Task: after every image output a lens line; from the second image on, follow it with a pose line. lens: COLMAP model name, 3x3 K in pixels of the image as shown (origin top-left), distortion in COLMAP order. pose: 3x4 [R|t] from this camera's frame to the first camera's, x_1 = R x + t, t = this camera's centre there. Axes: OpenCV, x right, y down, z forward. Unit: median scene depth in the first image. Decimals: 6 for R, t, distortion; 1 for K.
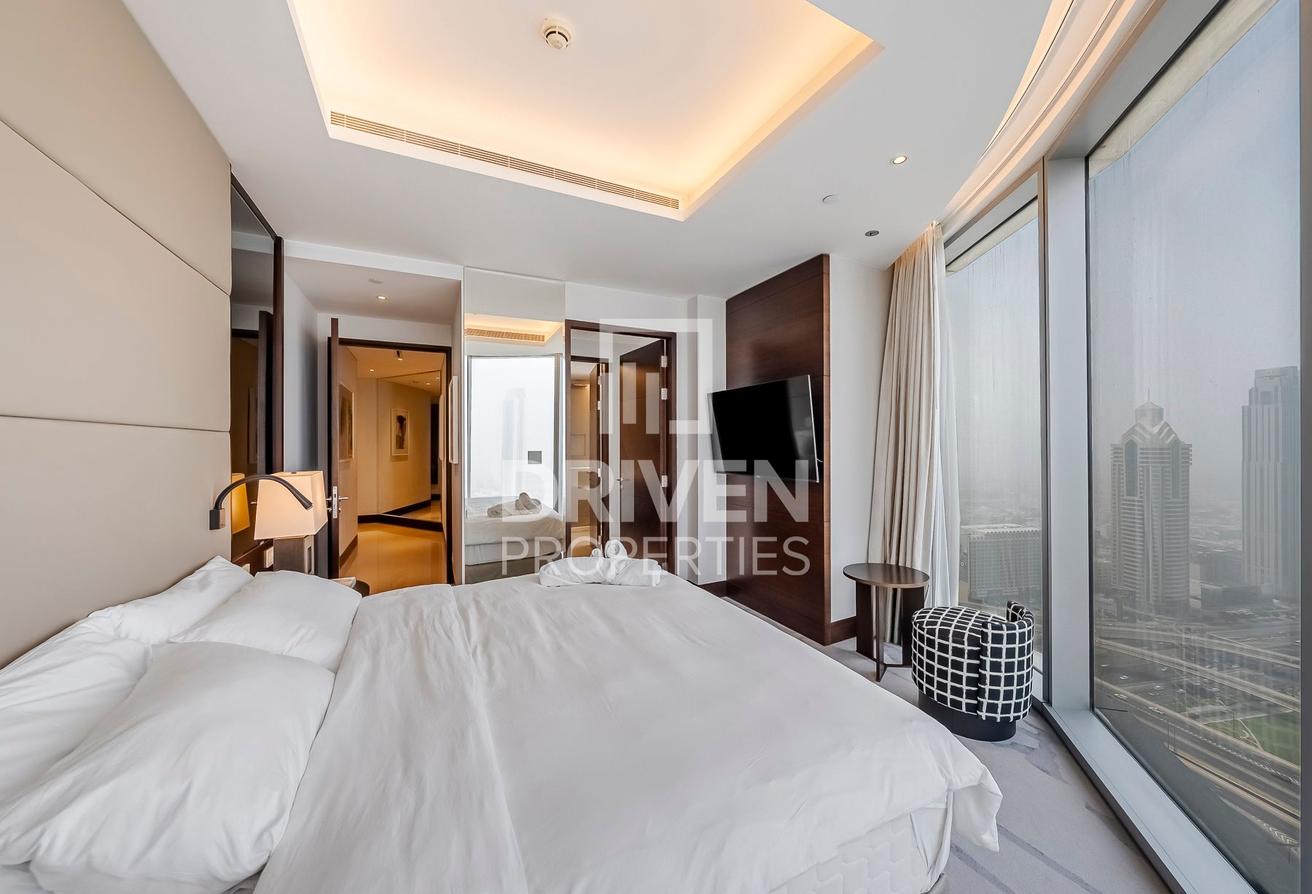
lens RADIAL K [[453.2, 0, 664.2], [0, 453.2, 446.0], [0, 0, 1]] dist [-0.000598, -0.004673]
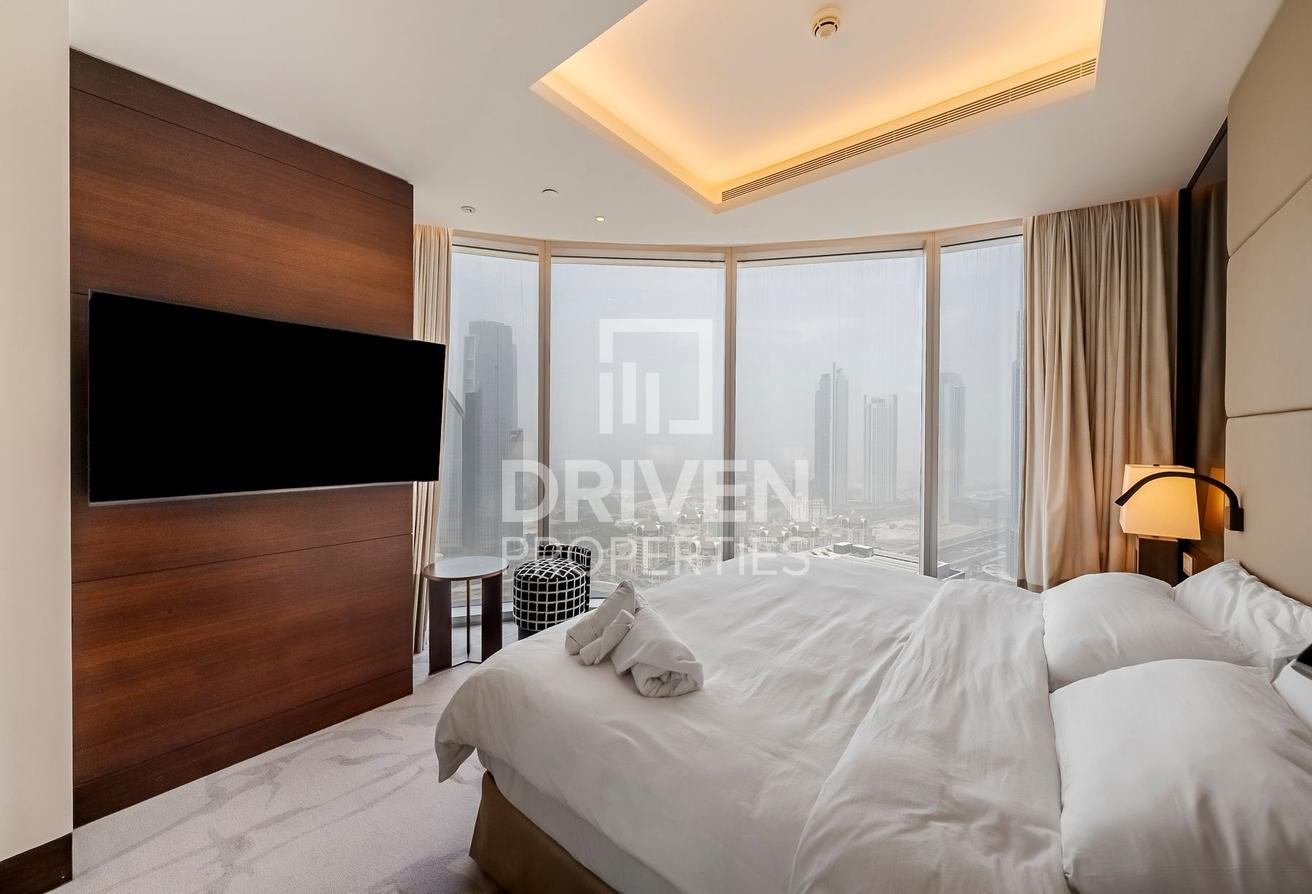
lens RADIAL K [[500.7, 0, 662.6], [0, 500.7, 433.8], [0, 0, 1]] dist [-0.001026, -0.000080]
pose [[-0.414385, -0.001731, 0.910100, -1.087191], [-0.000757, 0.999999, 0.001558, -0.000083], [-0.910102, -0.000043, -0.414385, 1.757978]]
